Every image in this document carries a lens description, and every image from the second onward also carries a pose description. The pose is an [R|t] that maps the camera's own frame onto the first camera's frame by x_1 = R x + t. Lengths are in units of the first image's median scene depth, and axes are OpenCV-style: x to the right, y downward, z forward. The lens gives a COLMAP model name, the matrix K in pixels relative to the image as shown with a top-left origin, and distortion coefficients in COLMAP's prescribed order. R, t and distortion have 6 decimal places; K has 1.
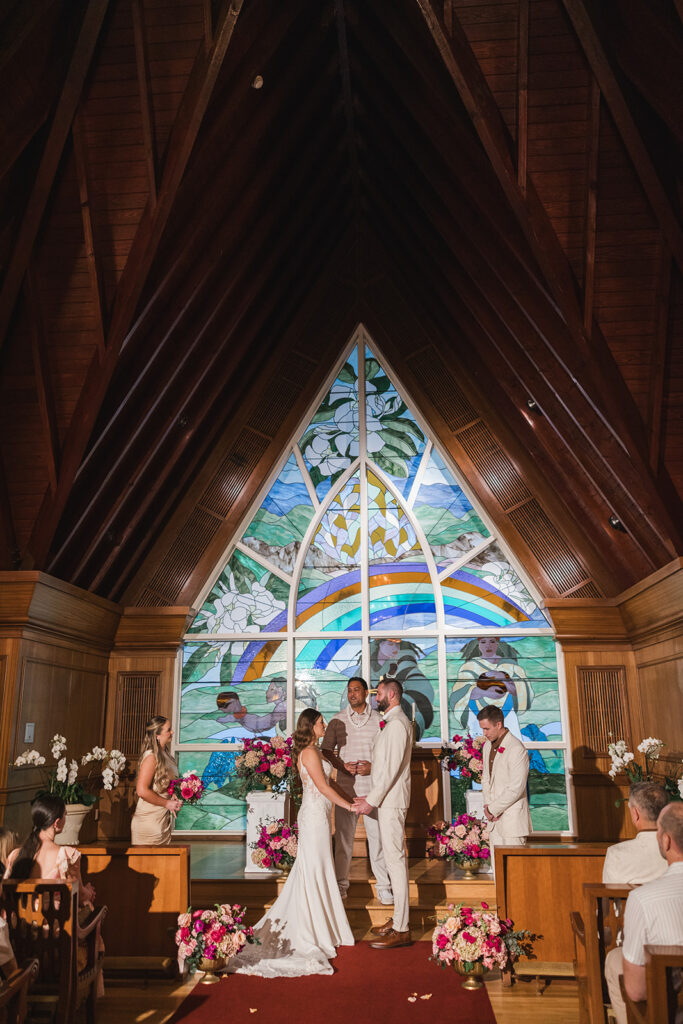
lens RADIAL K [[824.5, 0, 341.5], [0, 824.5, 512.0], [0, 0, 1]] dist [0.000679, 0.000710]
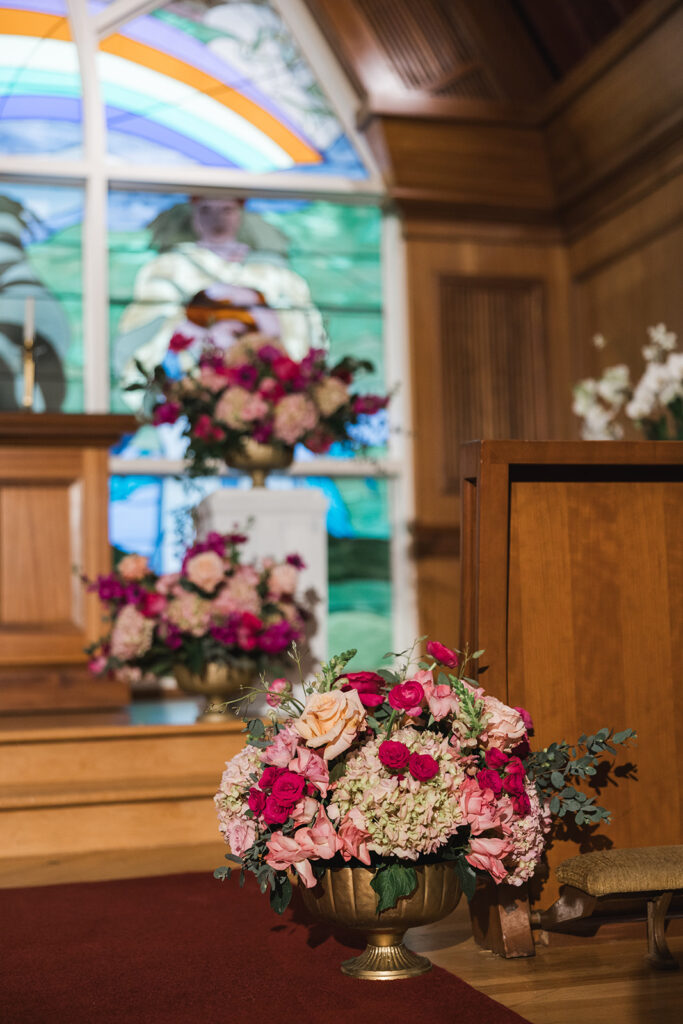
lens RADIAL K [[1468.1, 0, 341.5], [0, 1468.1, 512.0], [0, 0, 1]] dist [-0.028431, -0.018612]
pose [[0.938543, 0.014967, 0.344839, -0.001039], [-0.066210, 0.988313, 0.137308, 0.209810], [-0.338754, -0.151702, 0.928565, 0.342054]]
